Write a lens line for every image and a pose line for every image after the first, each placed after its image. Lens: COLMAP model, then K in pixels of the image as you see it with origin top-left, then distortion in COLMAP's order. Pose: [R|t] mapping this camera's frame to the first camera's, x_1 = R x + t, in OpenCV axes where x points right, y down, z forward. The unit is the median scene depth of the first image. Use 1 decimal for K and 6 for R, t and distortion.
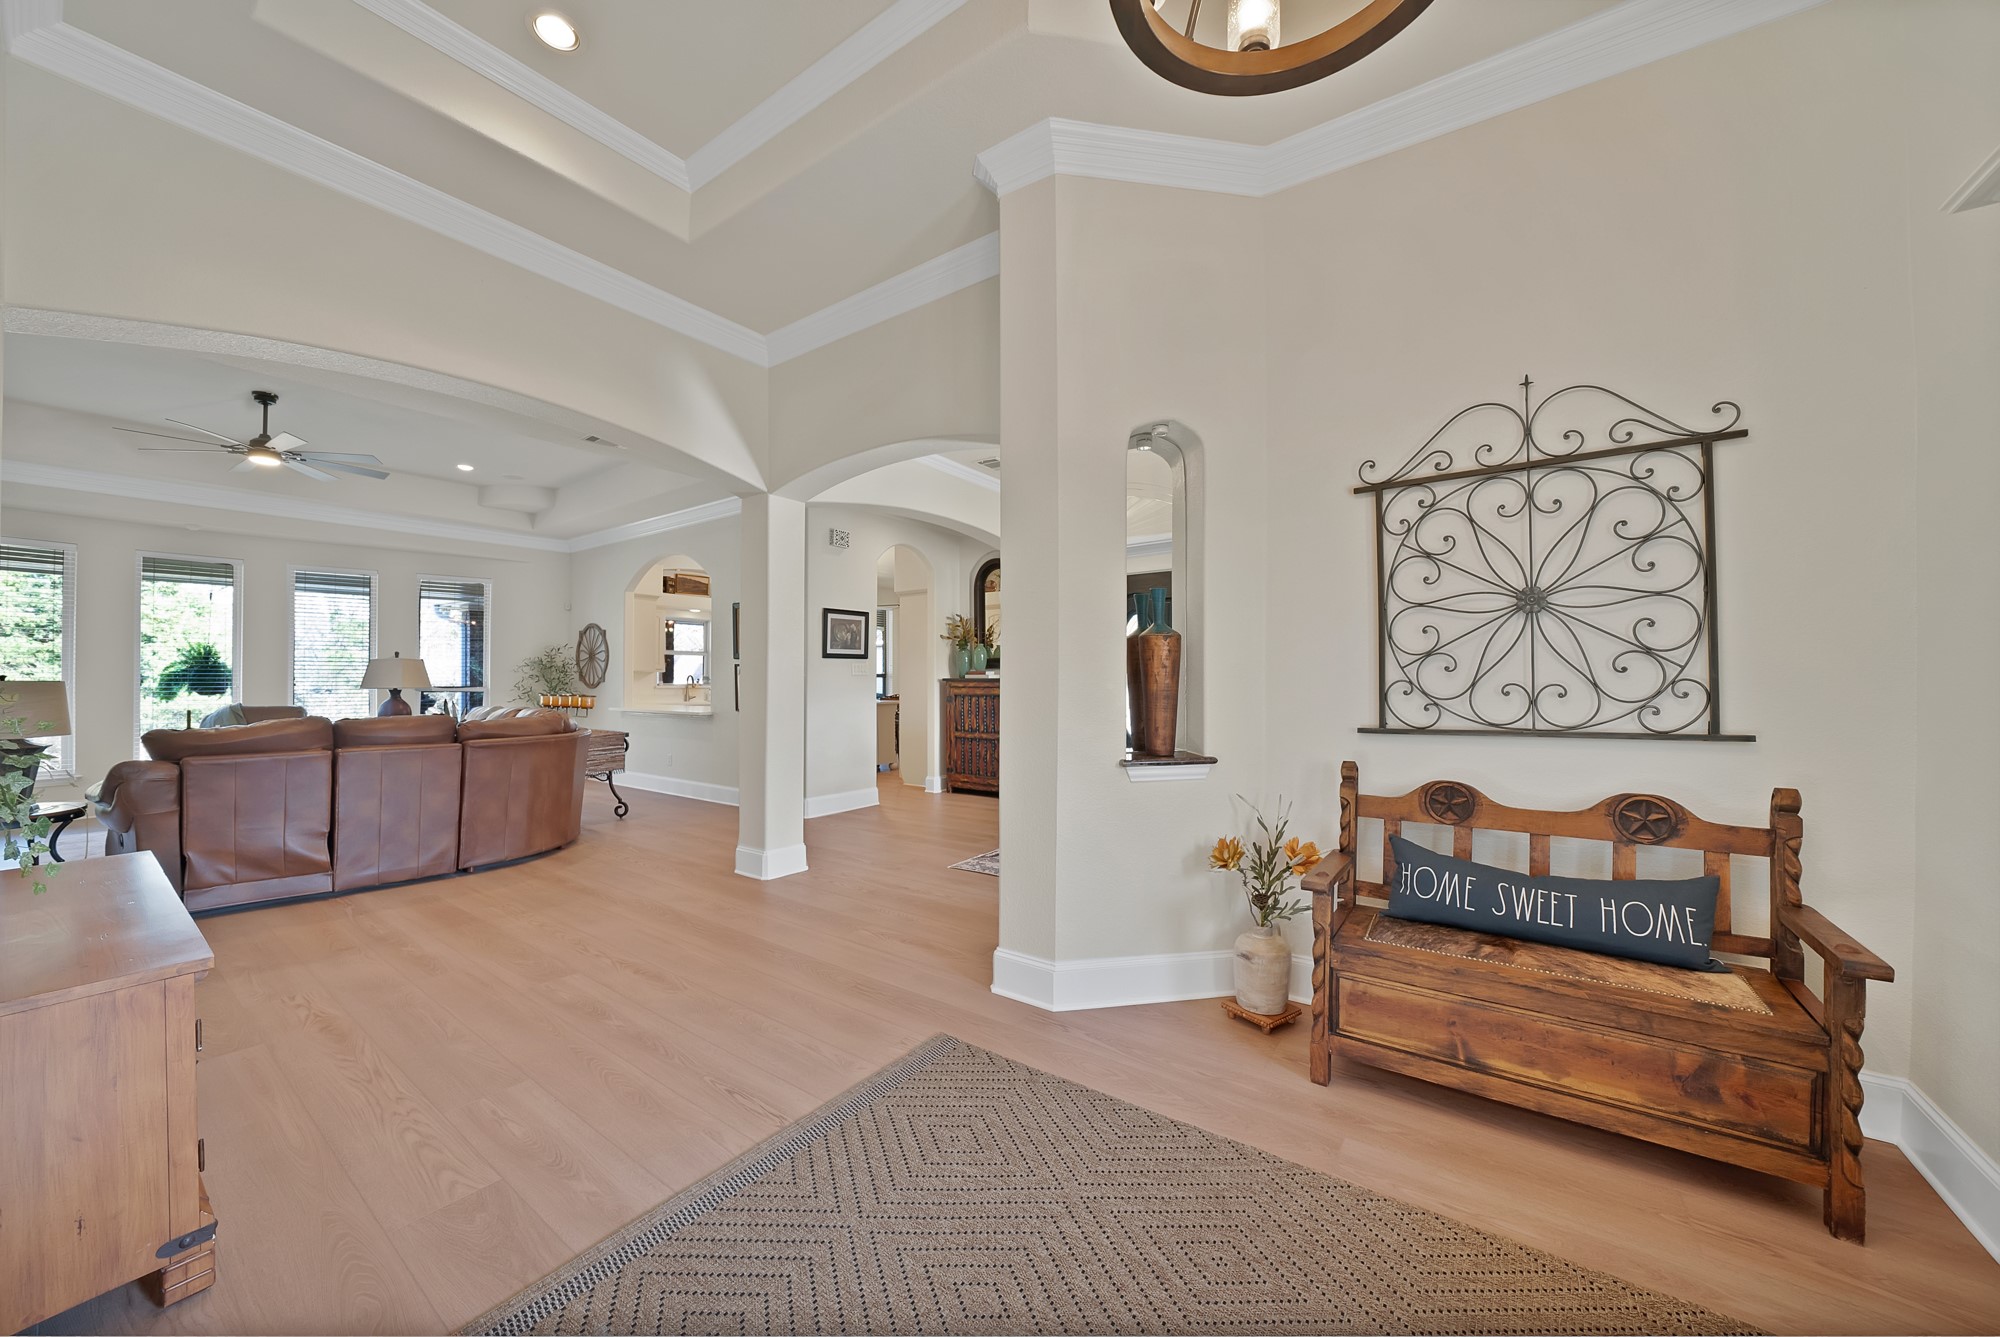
lens RADIAL K [[717.5, 0, 995.5], [0, 717.5, 674.5], [0, 0, 1]] dist [-0.019827, -0.000147]
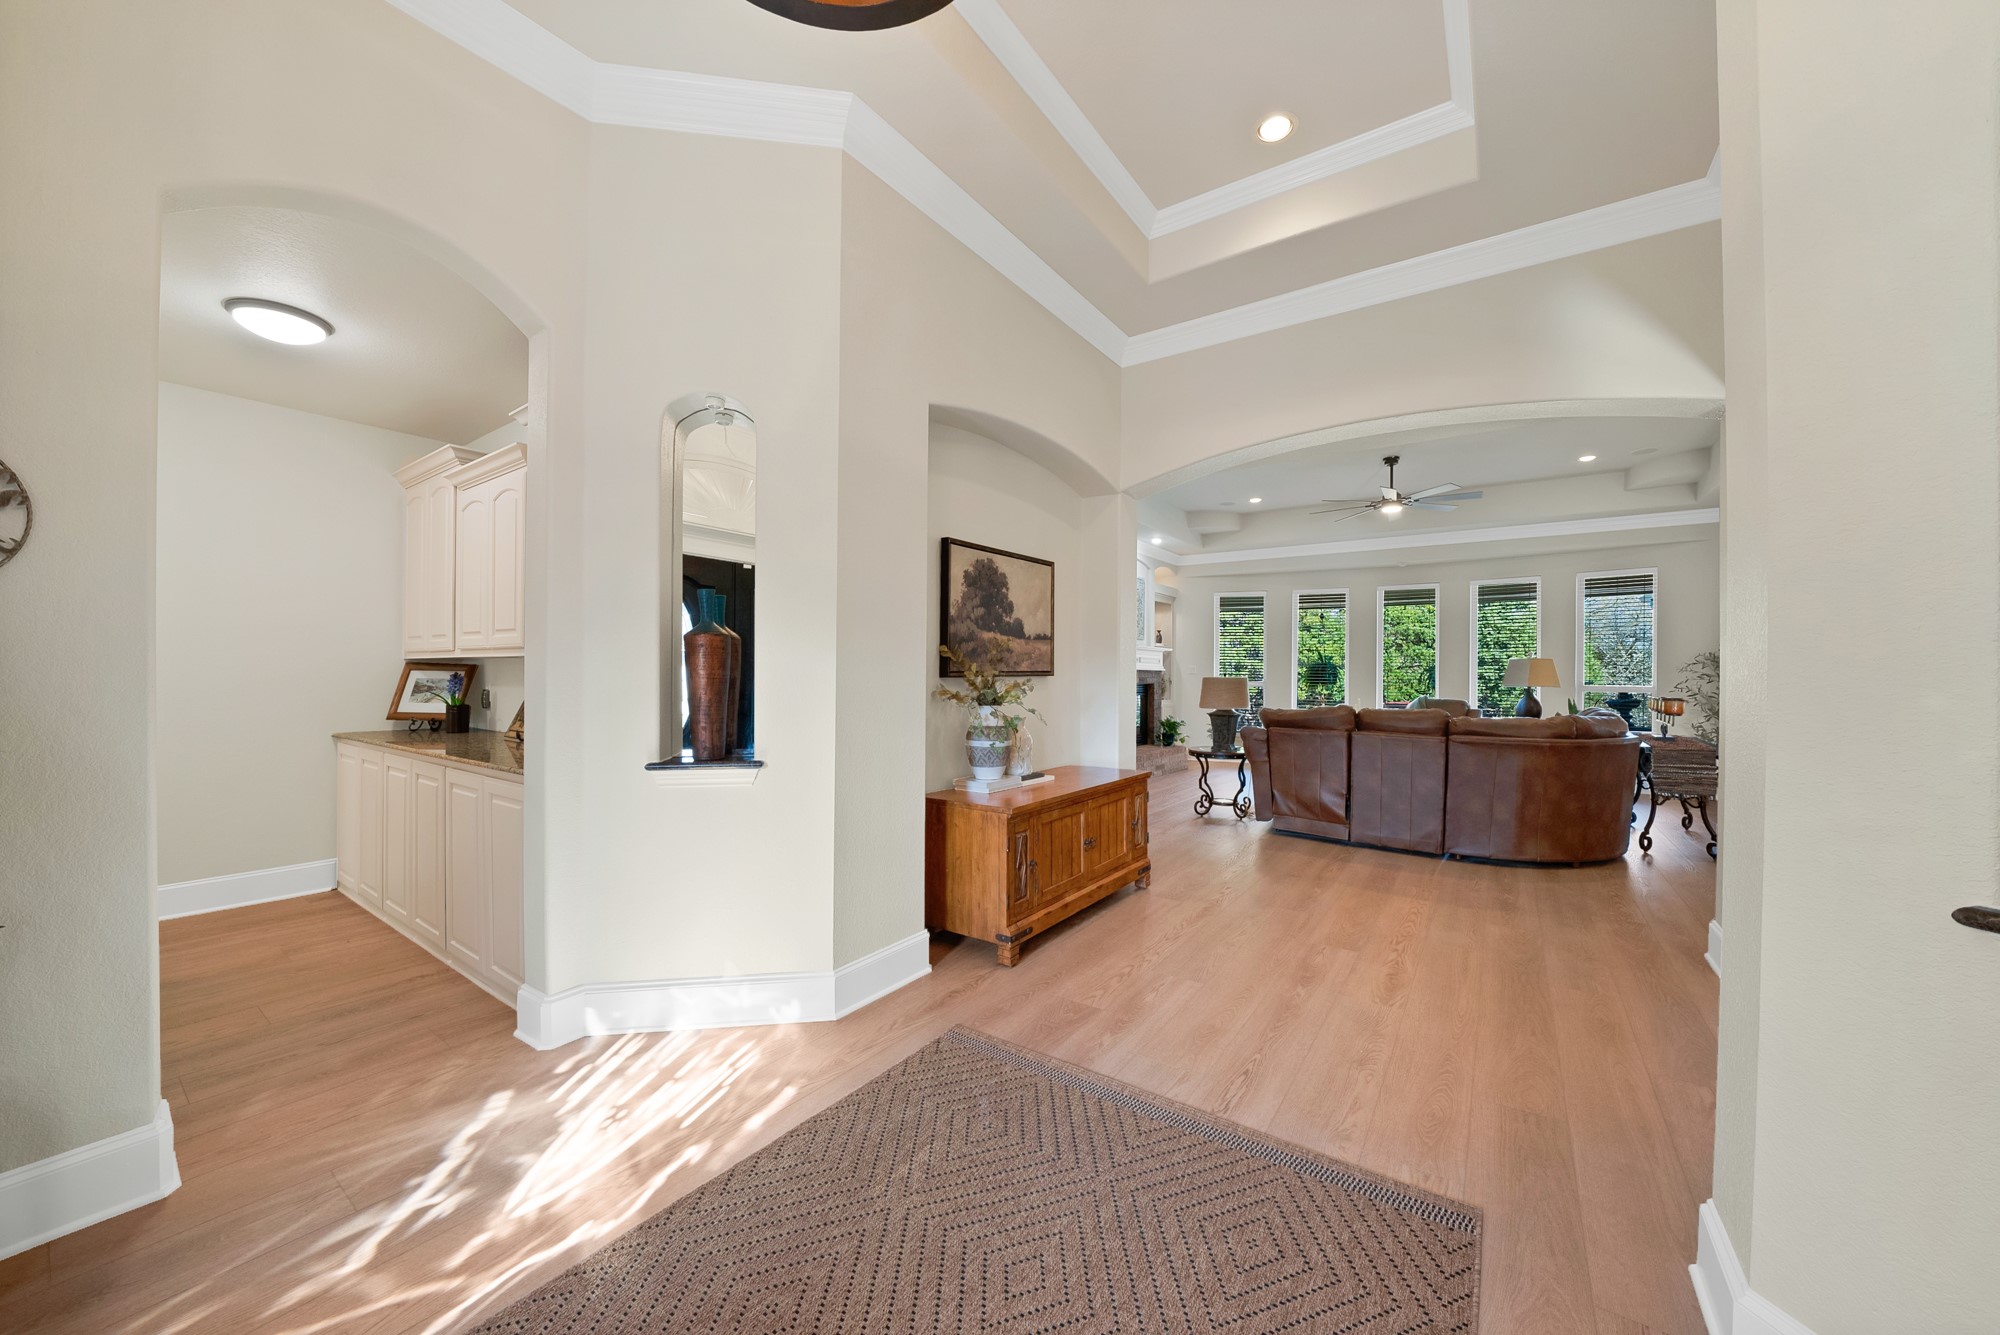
lens RADIAL K [[717.5, 0, 995.5], [0, 717.5, 673.5], [0, 0, 1]] dist [-0.019827, -0.000147]
pose [[0.002118, 0.001337, -0.999997, 0.389916], [-0.001659, 0.999998, 0.001334, -0.000376], [0.999996, 0.001656, 0.002120, 0.365675]]
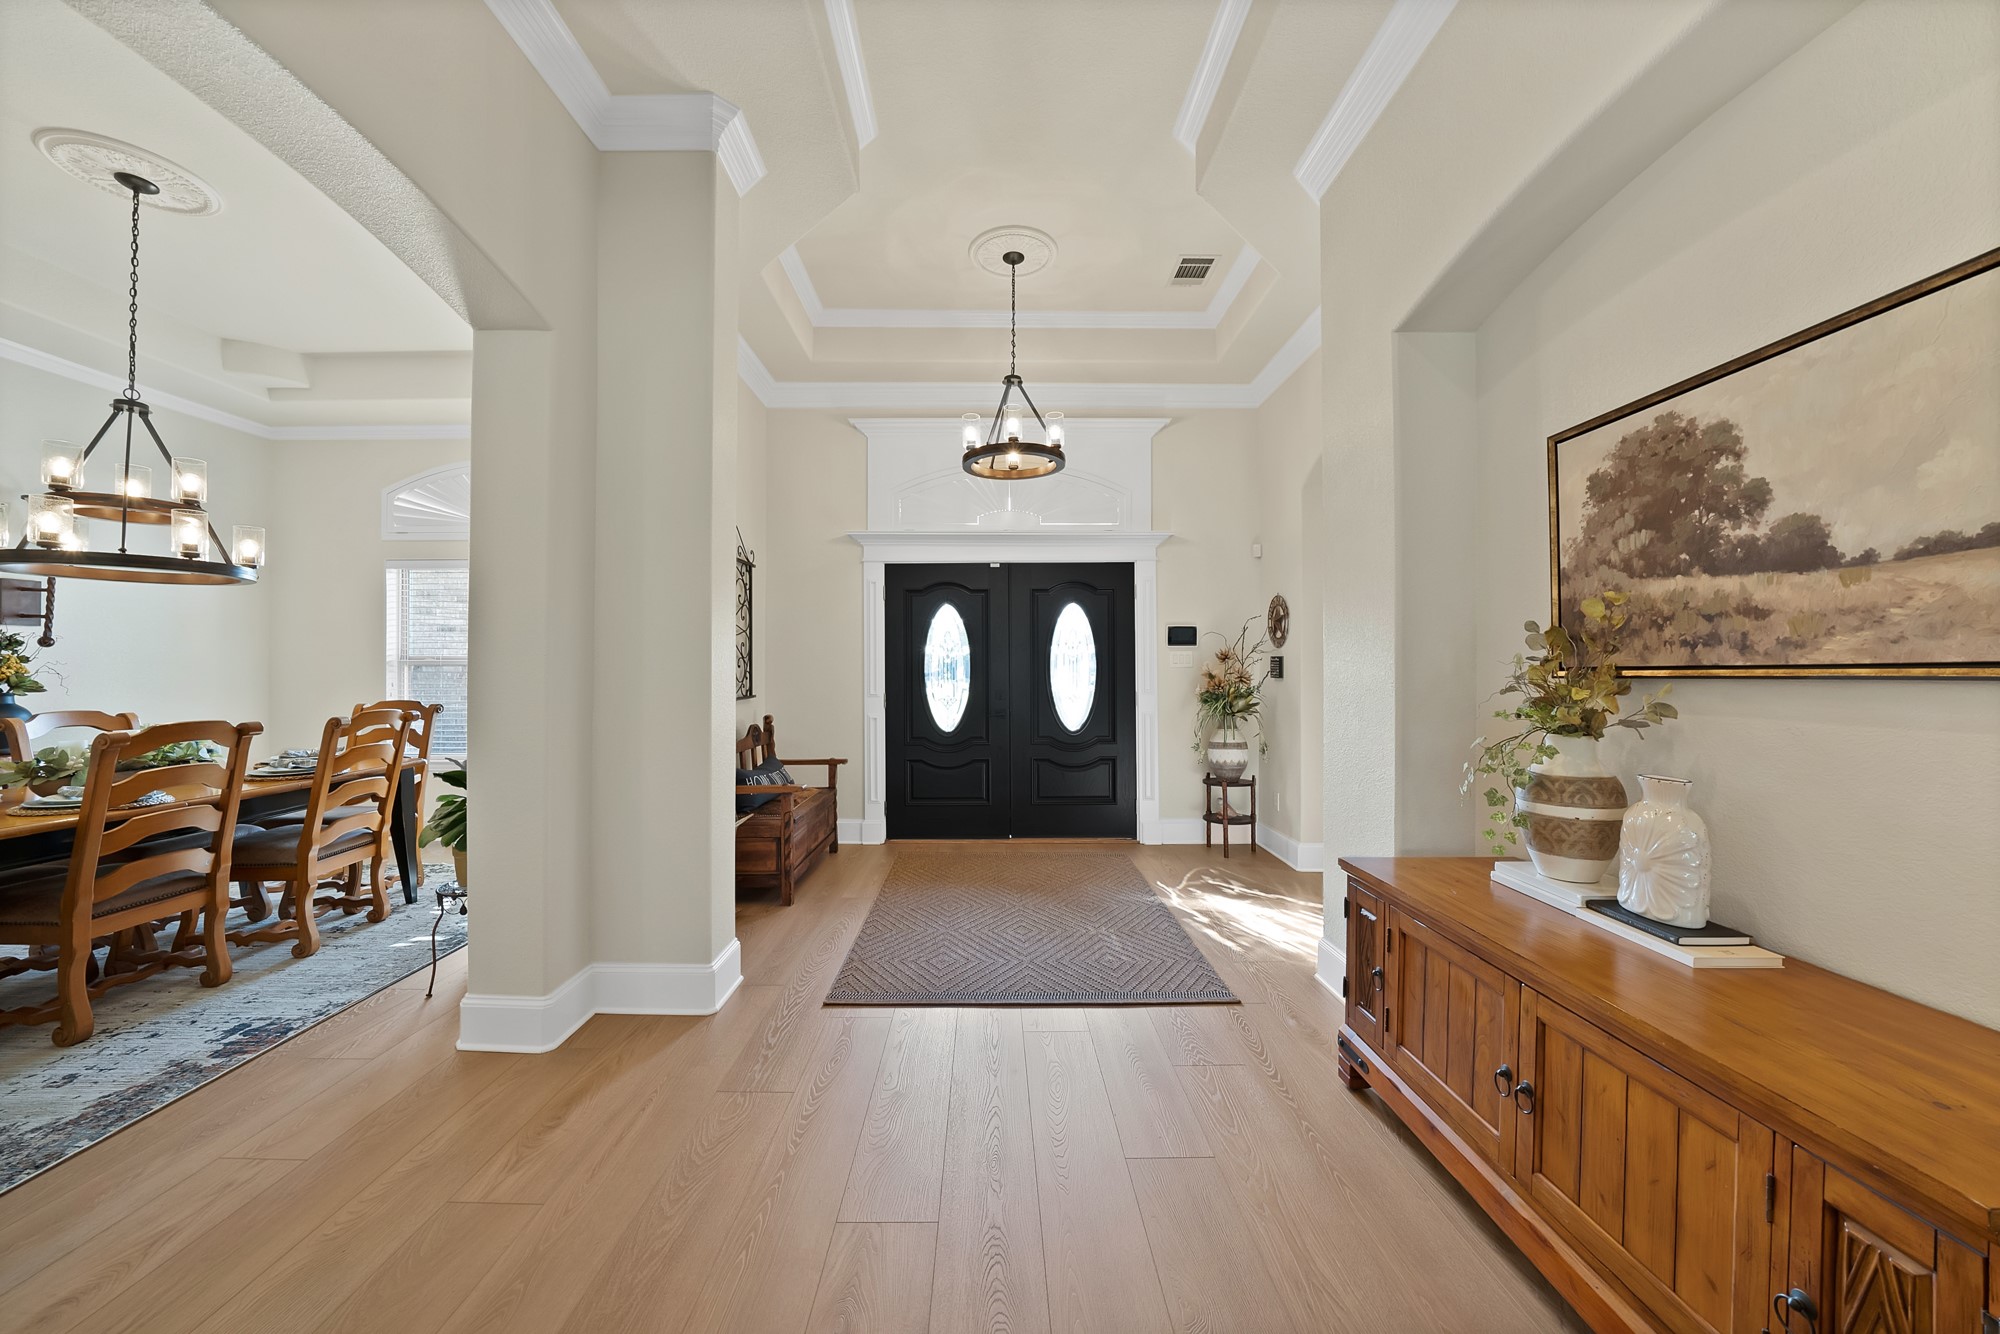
lens RADIAL K [[717.5, 0, 995.5], [0, 717.5, 673.0], [0, 0, 1]] dist [-0.019827, -0.000147]
pose [[-0.591775, -0.004831, 0.806089, -0.722245], [-0.005022, 0.999985, 0.002307, 0.002840], [-0.806088, -0.002683, -0.591790, 0.956845]]
